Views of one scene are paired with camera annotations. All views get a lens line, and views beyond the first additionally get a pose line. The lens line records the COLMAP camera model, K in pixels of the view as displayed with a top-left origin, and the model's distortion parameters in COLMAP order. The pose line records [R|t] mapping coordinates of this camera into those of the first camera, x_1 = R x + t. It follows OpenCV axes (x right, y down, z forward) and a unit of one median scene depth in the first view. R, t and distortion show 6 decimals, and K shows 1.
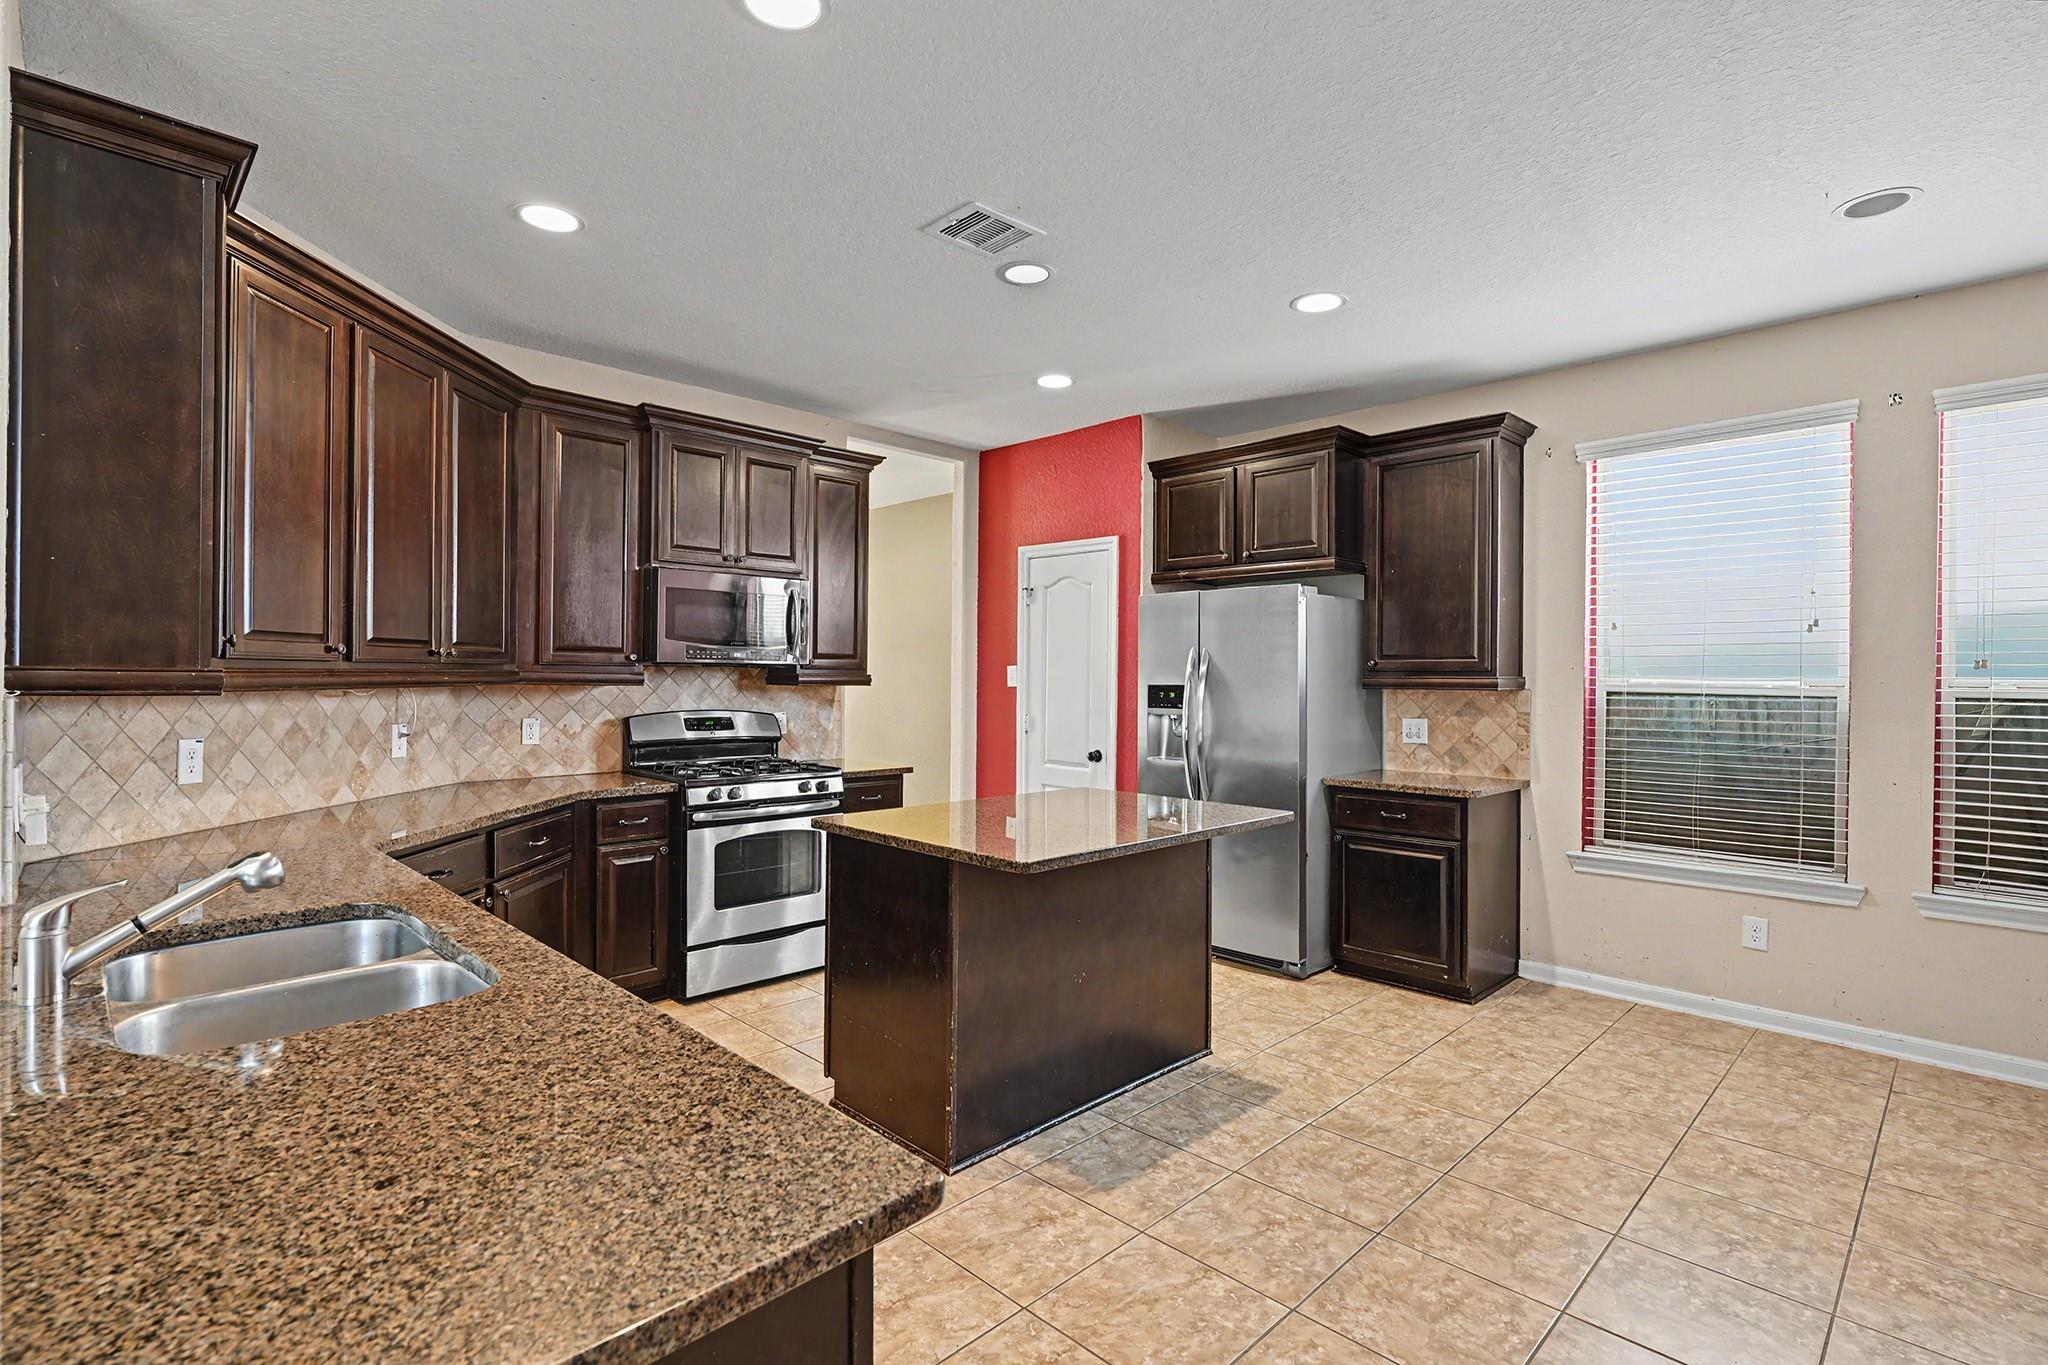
lens RADIAL K [[960.9, 0, 1006.5], [0, 960.9, 678.6], [0, 0, 1]] dist [-0.005804, -0.001610]
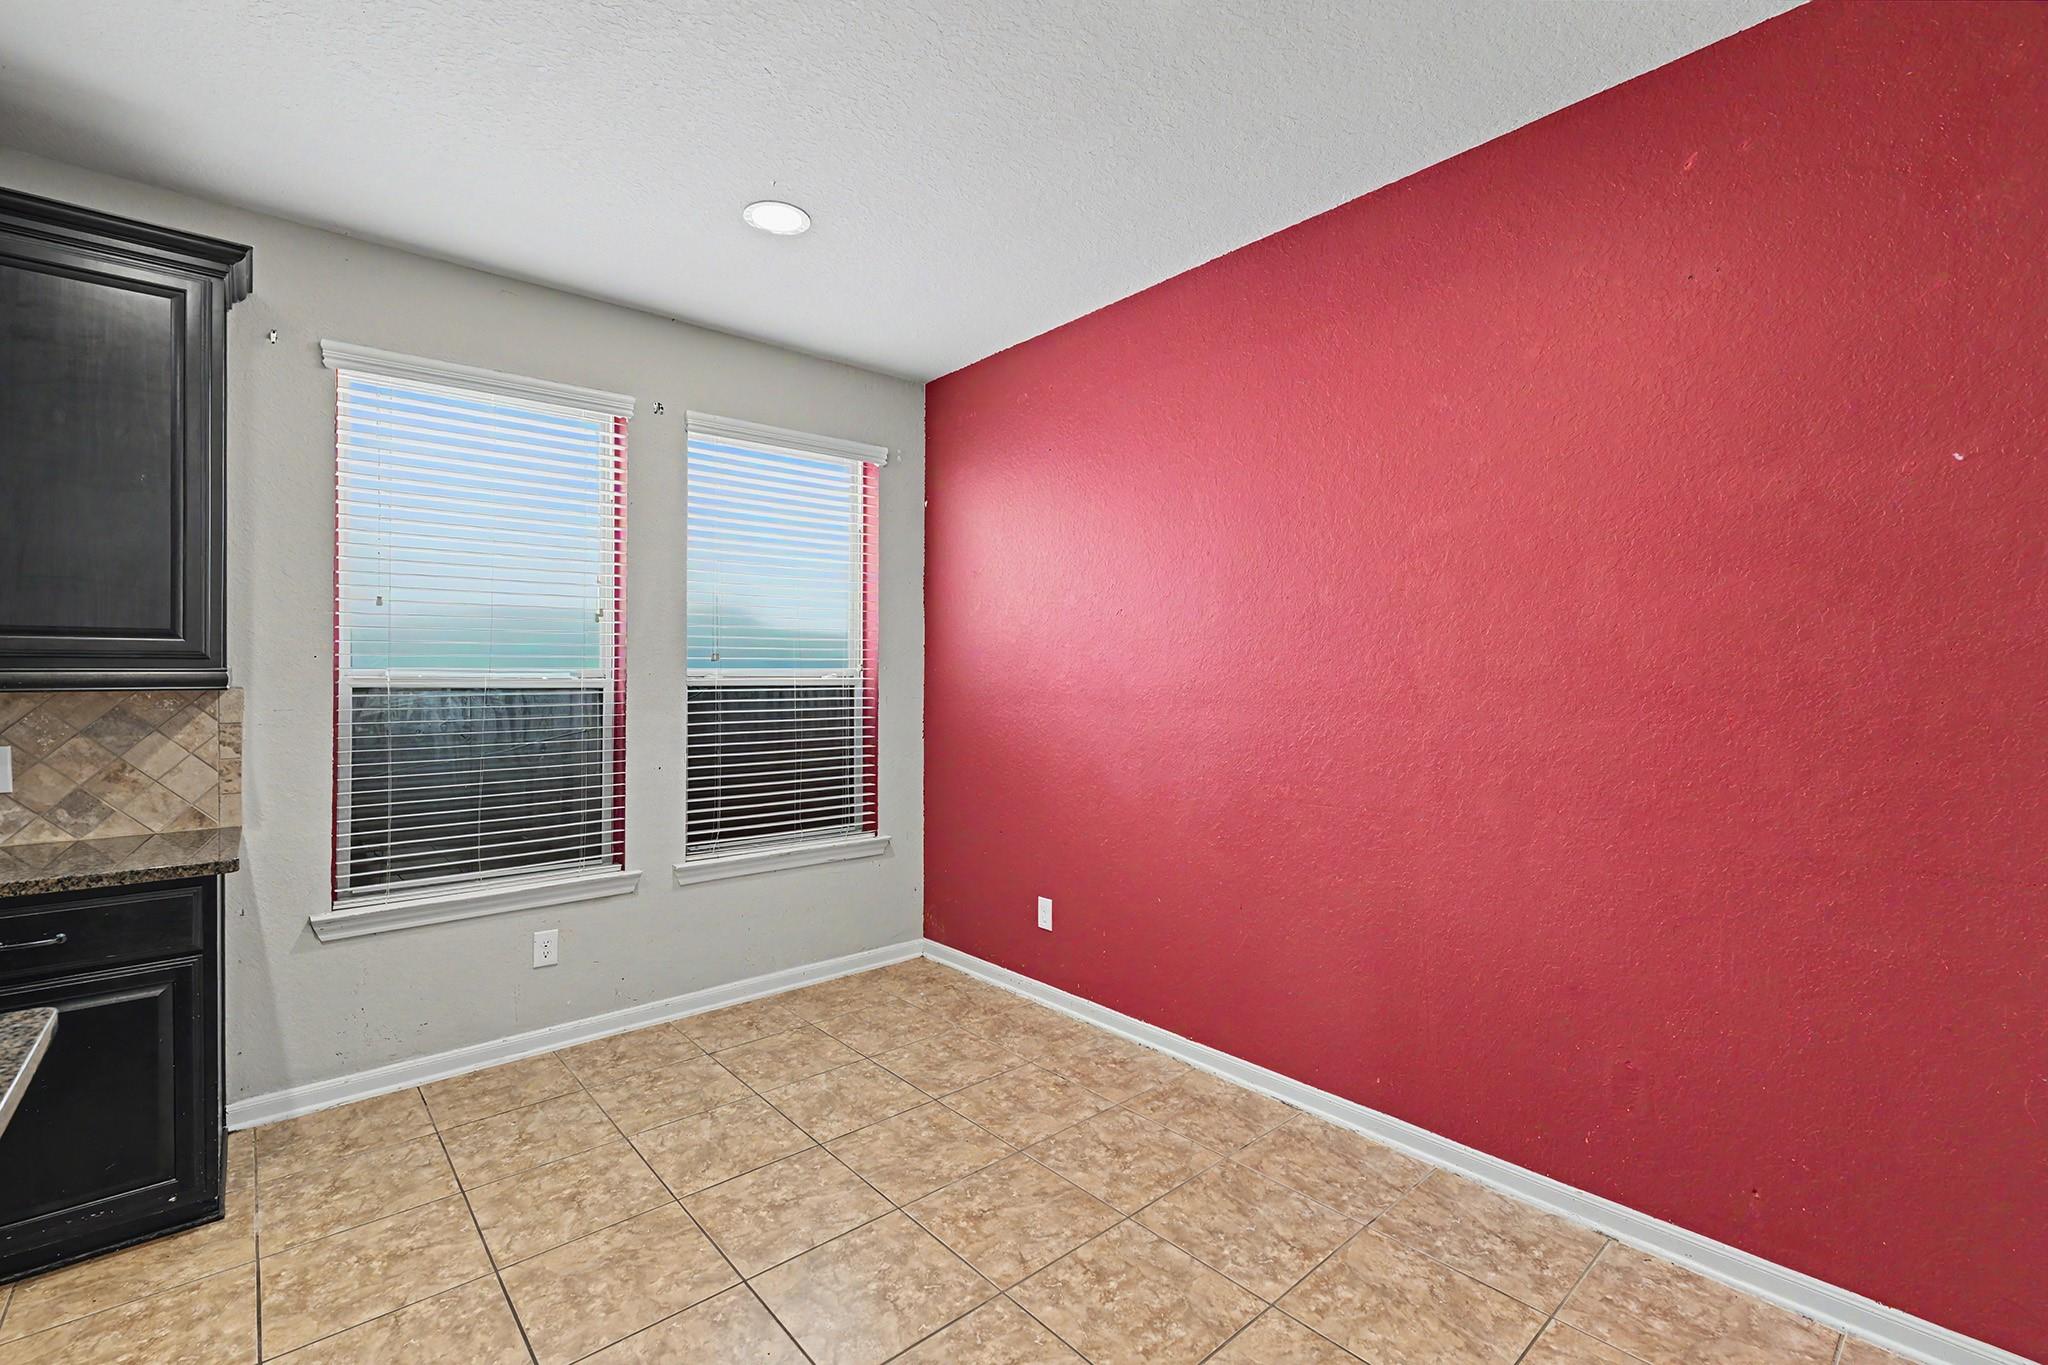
lens RADIAL K [[883.1, 0, 1019.8], [0, 883.1, 675.6], [0, 0, 1]] dist [-0.004710, 0.000018]
pose [[0.042148, -0.006681, 0.999089, -0.033961], [0.002774, 0.999975, 0.006570, 0.000808], [-0.999108, 0.002495, 0.042165, 0.458661]]
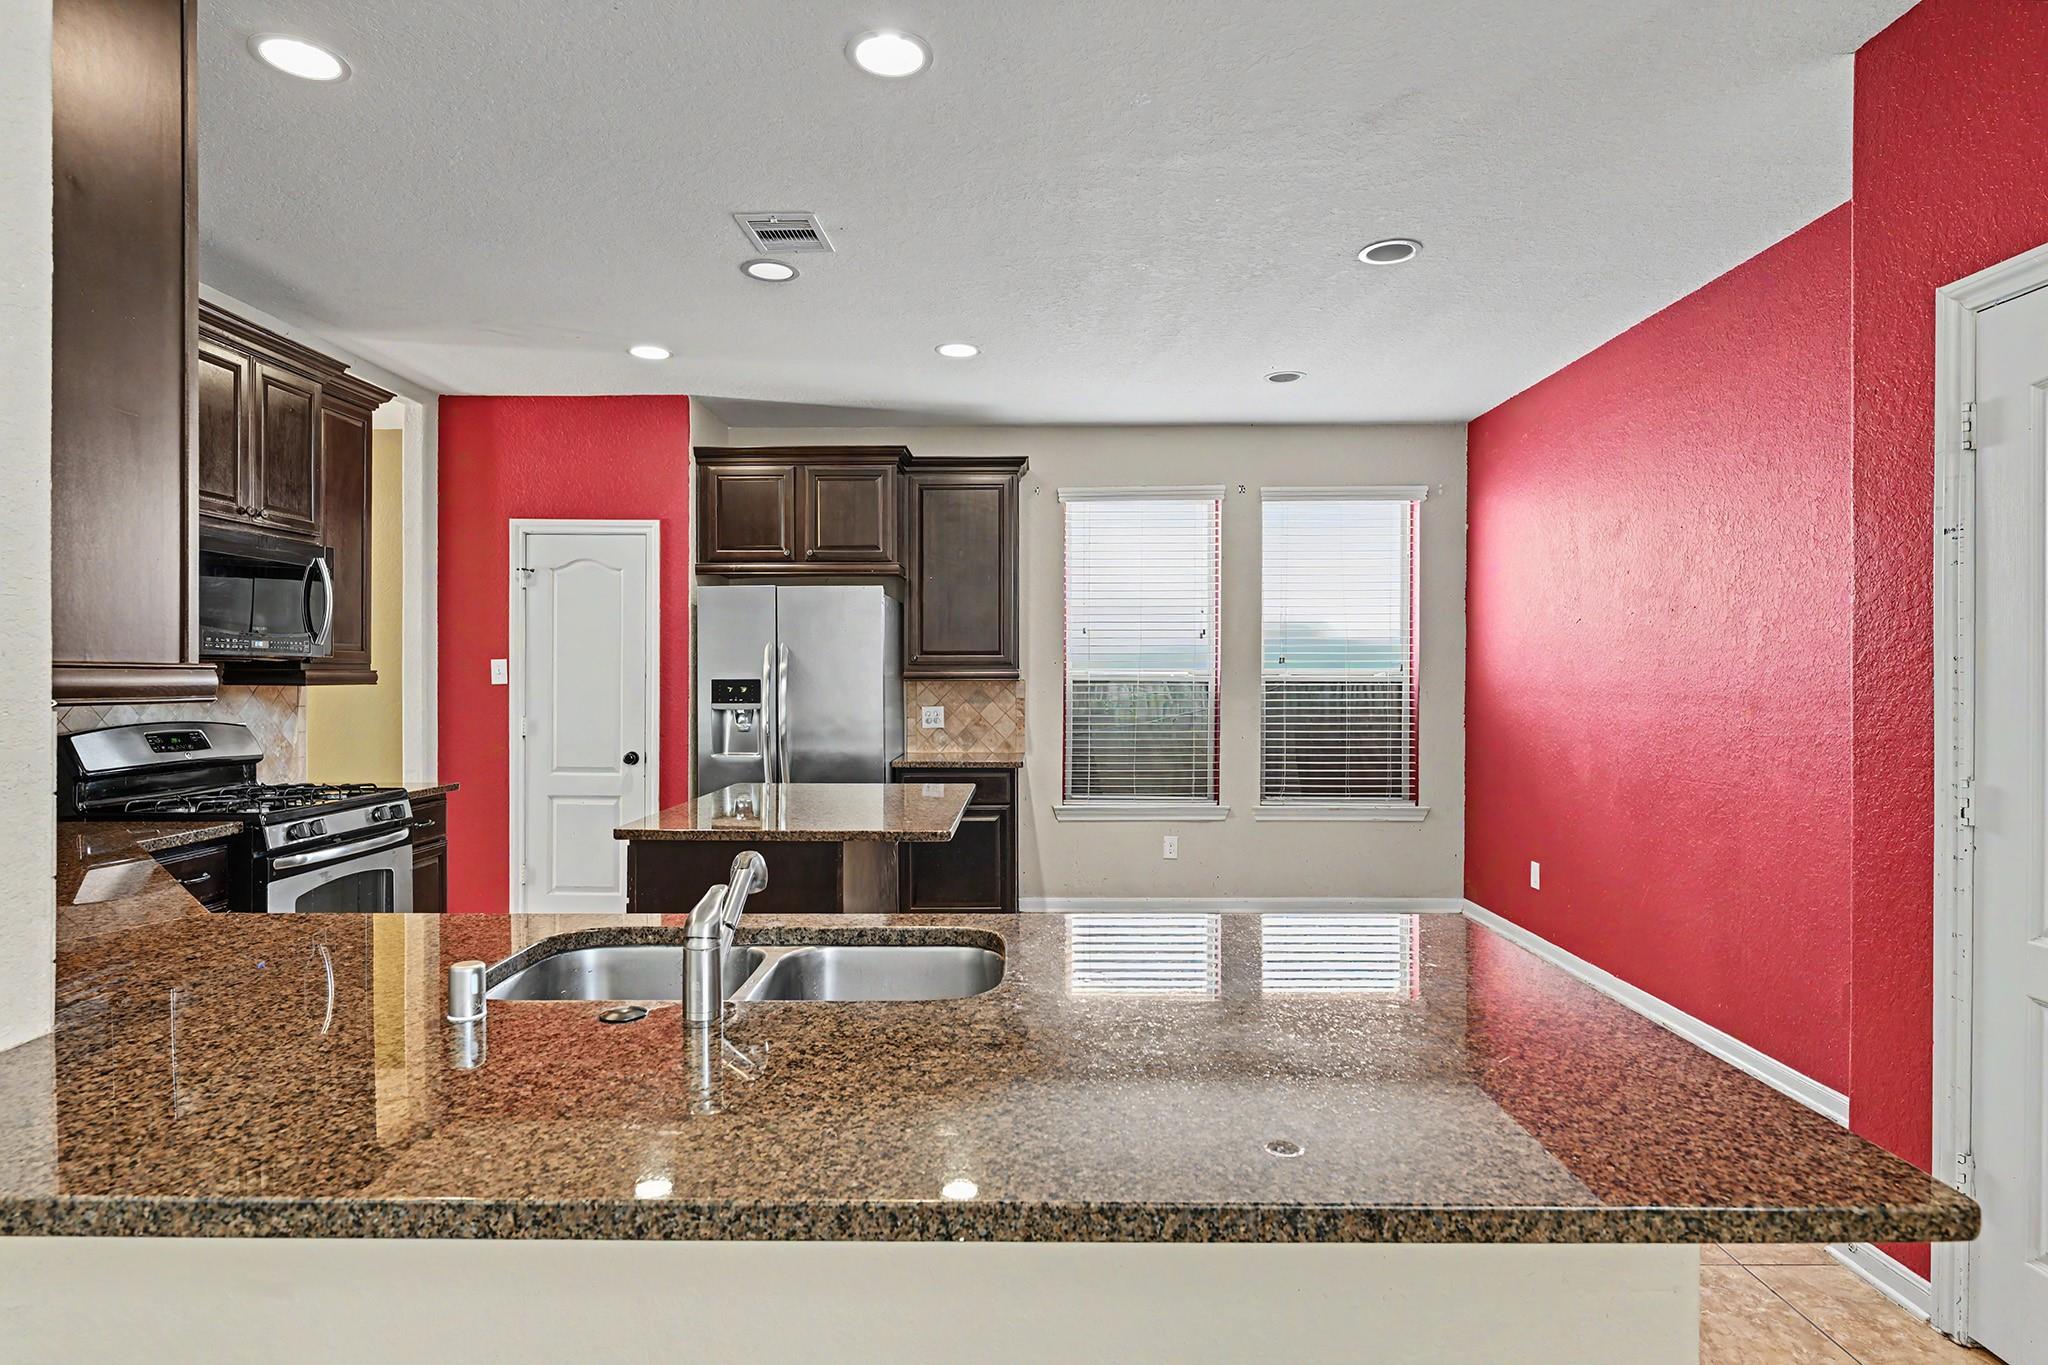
lens RADIAL K [[1084.1, 0, 1020.8], [0, 1084.1, 675.5], [0, 0, 1]] dist [-0.002756, -0.000308]
pose [[0.705026, -0.007800, 0.709138, -0.473270], [0.006564, 0.999968, 0.004473, -0.000702], [-0.709151, 0.001502, 0.705055, 0.010910]]
